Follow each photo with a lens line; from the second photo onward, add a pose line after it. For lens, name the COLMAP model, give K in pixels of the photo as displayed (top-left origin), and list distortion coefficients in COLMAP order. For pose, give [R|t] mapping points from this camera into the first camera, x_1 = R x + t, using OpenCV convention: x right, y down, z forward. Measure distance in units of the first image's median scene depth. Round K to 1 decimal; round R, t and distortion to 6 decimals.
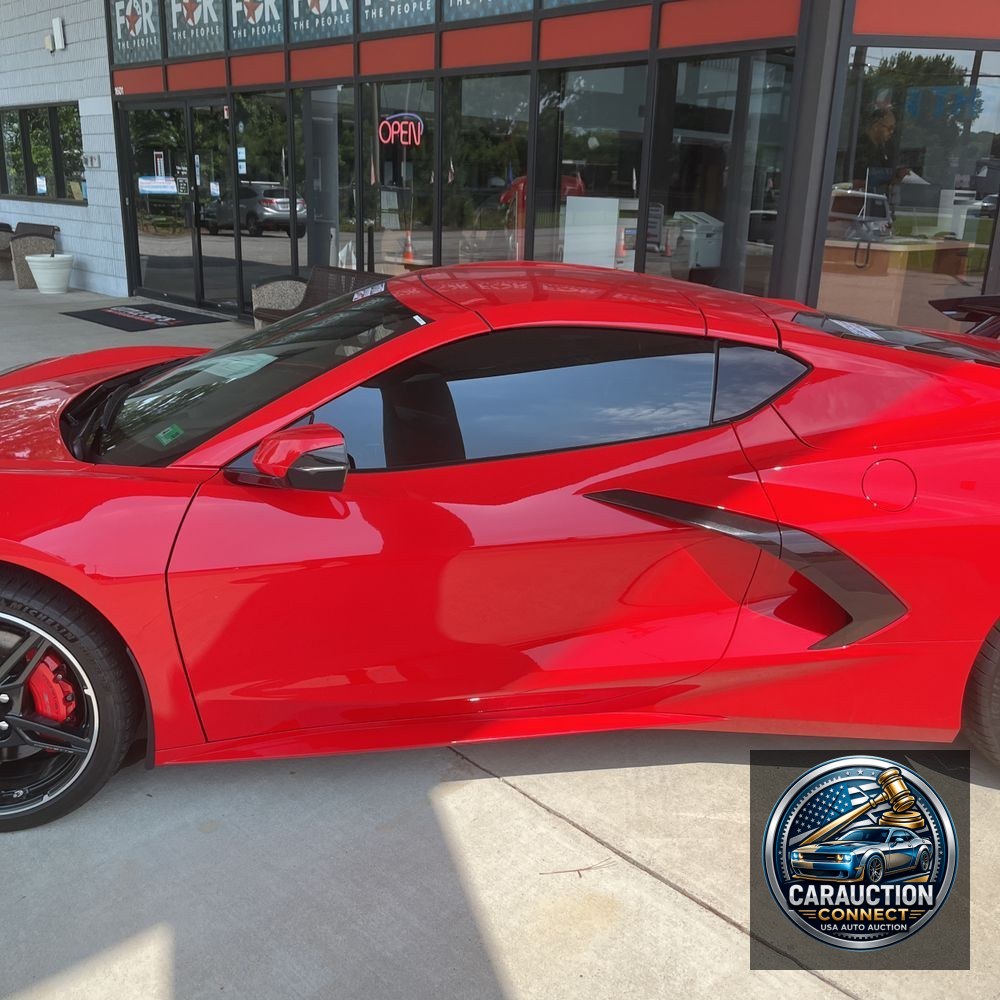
lens RADIAL K [[1032.3, 0, 501.2], [0, 1032.3, 498.9], [0, 0, 1]] dist [0.015343, 0.000000]
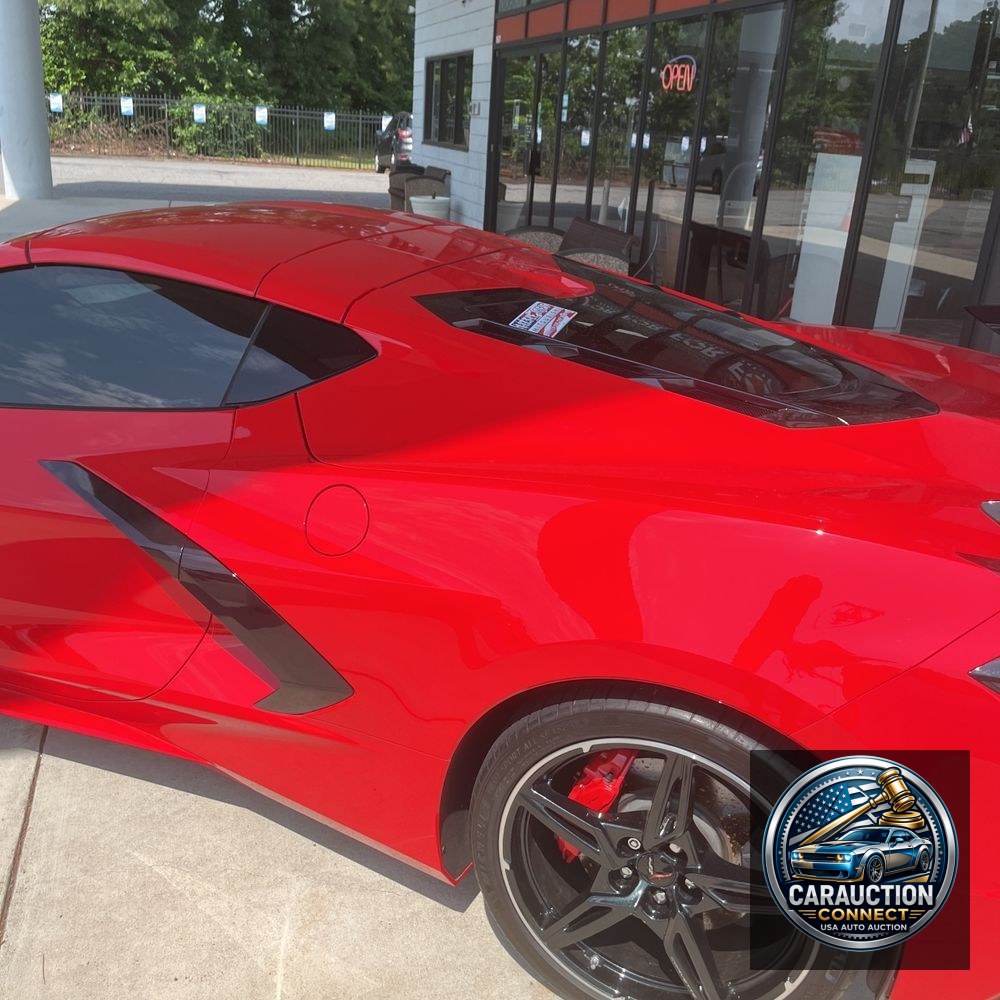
lens RADIAL K [[1032.3, 0, 496.0], [0, 1032.3, 504.5], [0, 0, 1]] dist [0.015343, 0.000000]
pose [[0.878691, 0.185375, -0.439930, 0.192822], [-0.167173, 0.982663, 0.080168, -0.024735], [0.447164, 0.003102, 0.894446, 0.093047]]
